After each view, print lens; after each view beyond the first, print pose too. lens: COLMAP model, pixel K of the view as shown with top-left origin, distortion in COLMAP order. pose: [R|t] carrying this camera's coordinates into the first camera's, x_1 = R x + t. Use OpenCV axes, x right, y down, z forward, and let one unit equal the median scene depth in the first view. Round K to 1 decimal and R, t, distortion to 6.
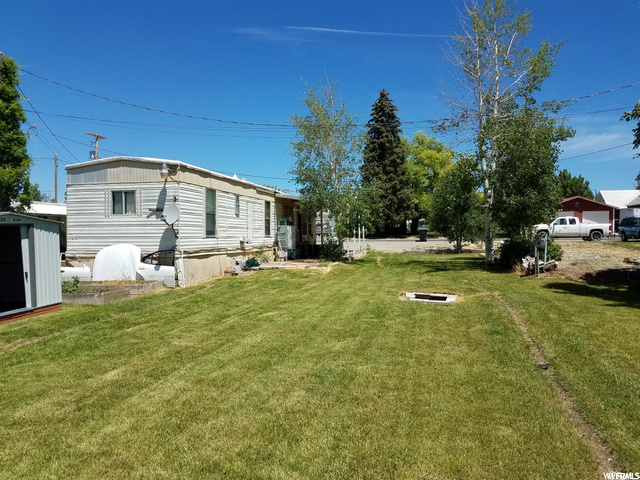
lens RADIAL K [[487.0, 0, 320.0], [0, 487.0, 240.0], [0, 0, 1]] dist [-0.004853, -0.000963]
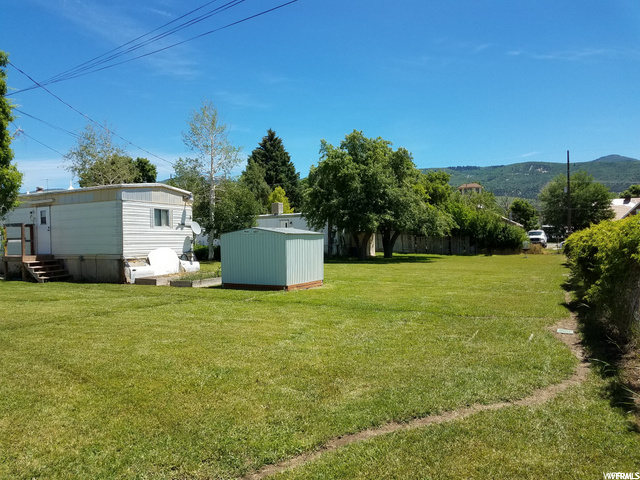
lens RADIAL K [[487.0, 0, 320.0], [0, 487.0, 240.0], [0, 0, 1]] dist [-0.004853, -0.000963]
pose [[0.231560, 0.006164, 0.972801, -1.502329], [0.023799, 0.999645, -0.011999, 0.012248], [-0.972530, 0.025930, 0.231331, 0.228886]]
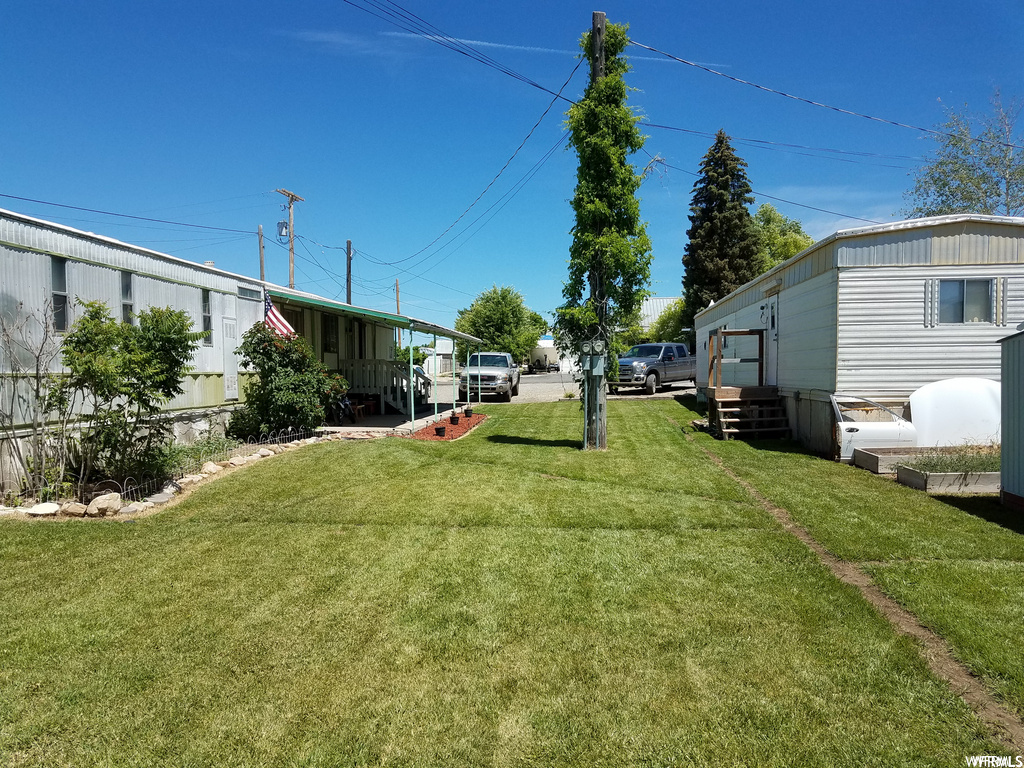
lens RADIAL K [[779.2, 0, 512.0], [0, 779.2, 384.0], [0, 0, 1]] dist [-0.004853, -0.000963]
pose [[0.995976, -0.002366, 0.089588, -0.895557], [0.001701, 0.999970, 0.007505, 0.006356], [-0.089603, -0.007322, 0.995951, 0.178173]]
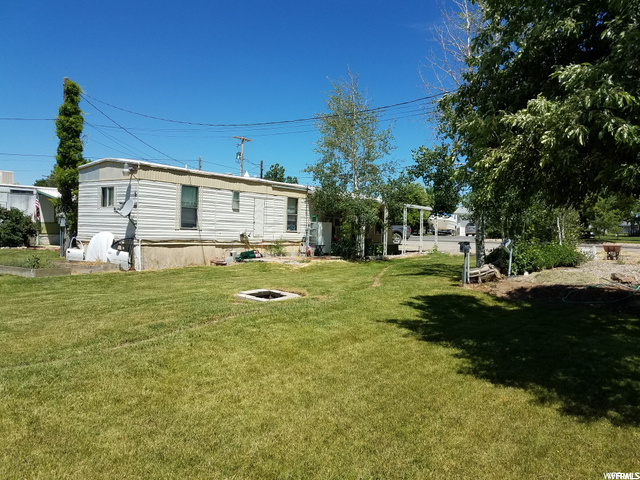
lens RADIAL K [[487.0, 0, 320.0], [0, 487.0, 240.0], [0, 0, 1]] dist [-0.004853, -0.000963]
pose [[0.920134, 0.043014, -0.389234, 0.497038], [-0.041107, 0.999067, 0.013231, -0.007981], [0.389440, 0.003826, 0.921044, 0.098717]]
